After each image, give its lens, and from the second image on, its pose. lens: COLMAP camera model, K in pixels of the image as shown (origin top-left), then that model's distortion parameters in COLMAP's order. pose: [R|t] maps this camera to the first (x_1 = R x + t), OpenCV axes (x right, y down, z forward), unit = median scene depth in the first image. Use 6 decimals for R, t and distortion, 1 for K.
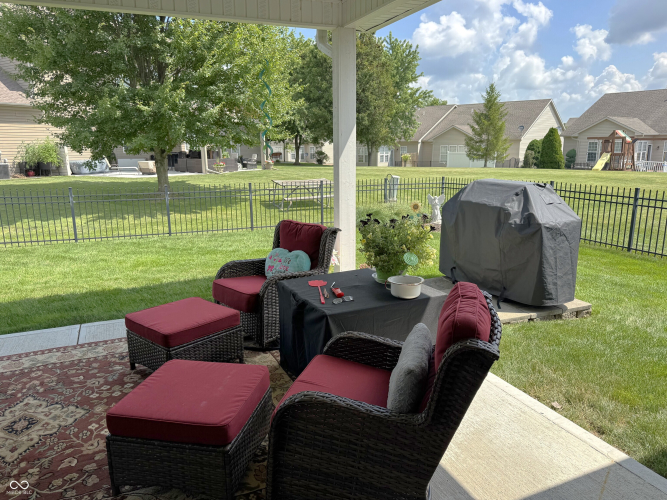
lens RADIAL K [[484.0, 0, 330.6], [0, 484.0, 252.3], [0, 0, 1]] dist [0.055444, -0.084485]
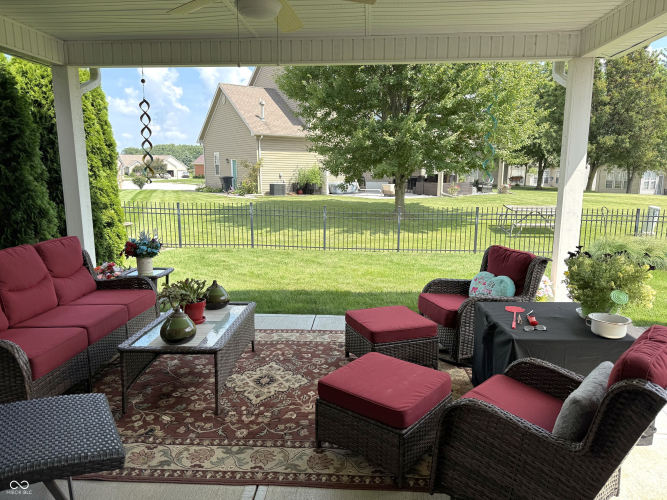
lens RADIAL K [[484.0, 0, 331.8], [0, 484.0, 255.5], [0, 0, 1]] dist [0.055444, -0.084485]
pose [[0.882479, 0.092613, -0.461145, 0.080584], [-0.108823, 0.994024, -0.008618, 0.001613], [0.457591, 0.057788, 0.887283, -0.089951]]
